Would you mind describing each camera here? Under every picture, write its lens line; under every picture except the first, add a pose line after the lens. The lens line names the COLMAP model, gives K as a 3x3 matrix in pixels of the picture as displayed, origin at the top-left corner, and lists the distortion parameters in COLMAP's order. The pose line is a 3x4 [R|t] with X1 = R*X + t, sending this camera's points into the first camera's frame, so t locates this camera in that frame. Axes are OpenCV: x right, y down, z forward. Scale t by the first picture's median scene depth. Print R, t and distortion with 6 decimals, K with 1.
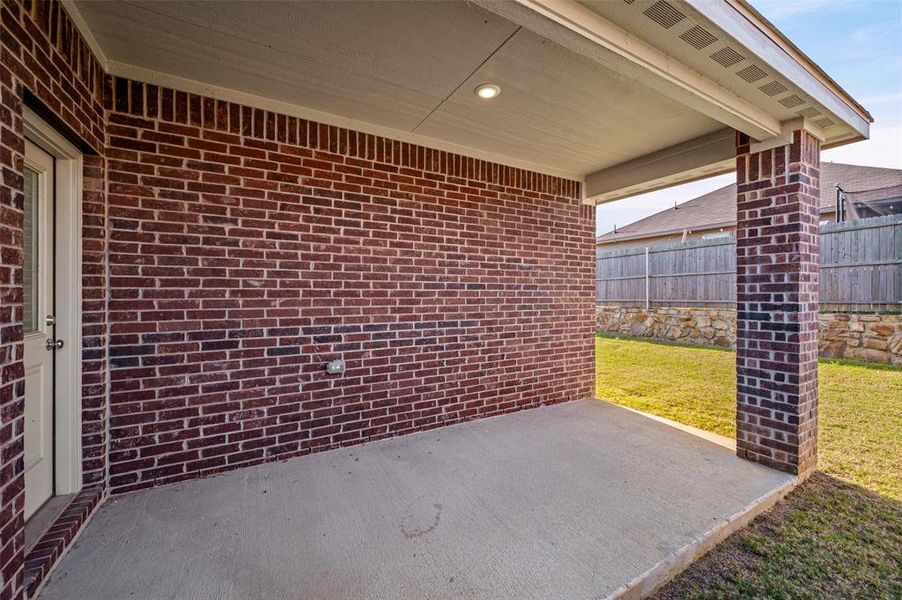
lens RADIAL K [[357.1, 0, 451.3], [0, 357.1, 295.5], [0, 0, 1]] dist [-0.002797, 0.000636]
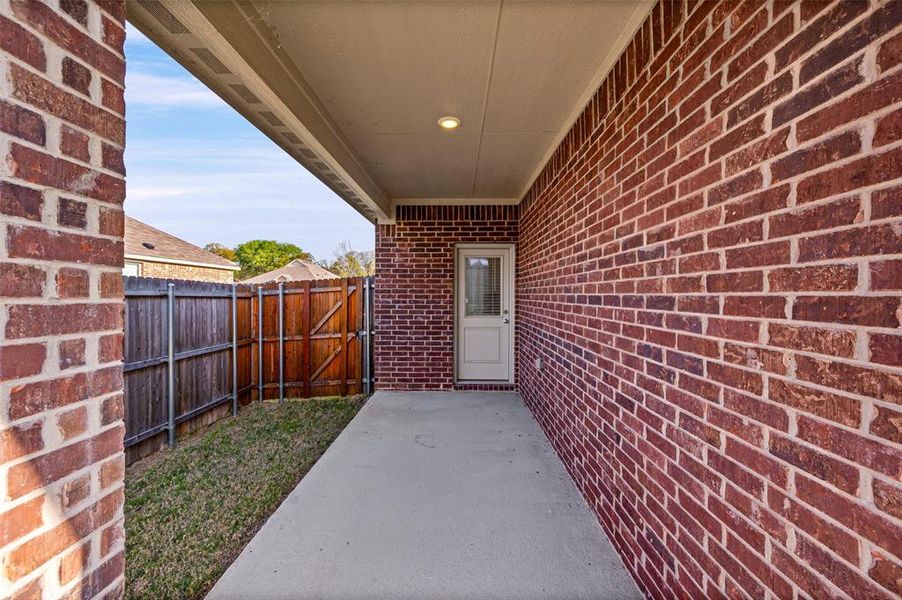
lens RADIAL K [[357.1, 0, 450.3], [0, 357.1, 297.8], [0, 0, 1]] dist [-0.002797, 0.000636]
pose [[-0.513463, 0.005954, -0.858091, 0.627917], [-0.007105, 0.999912, 0.011190, -0.029254], [0.858082, 0.011842, -0.513376, 0.949556]]
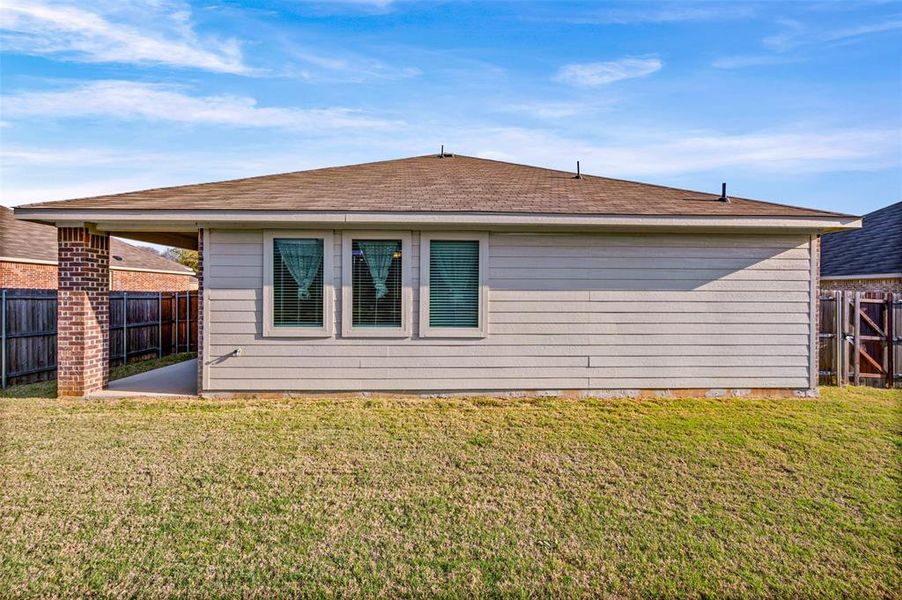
lens RADIAL K [[357.1, 0, 451.7], [0, 357.1, 293.9], [0, 0, 1]] dist [-0.002797, 0.000636]
pose [[-0.471129, -0.000190, -0.882064, 1.128292], [-0.008047, 0.999959, 0.004082, -0.067078], [0.882028, 0.009022, -0.471111, 2.465911]]
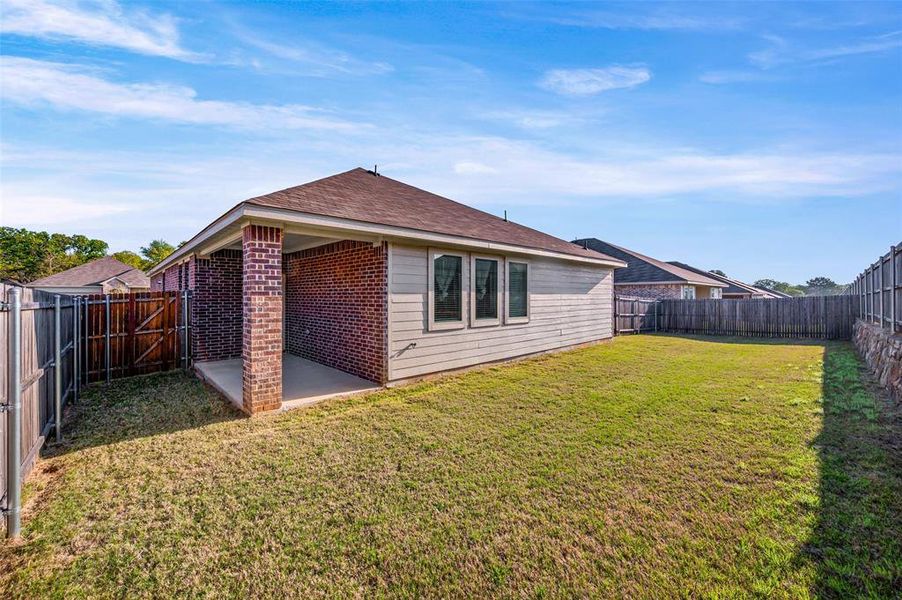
lens RADIAL K [[357.1, 0, 451.1], [0, 357.1, 295.7], [0, 0, 1]] dist [-0.002797, 0.000636]
pose [[0.236782, -0.000126, -0.971563, 1.912404], [-0.002673, 0.999996, -0.000781, -0.062826], [0.971559, 0.002782, 0.236781, 0.999098]]
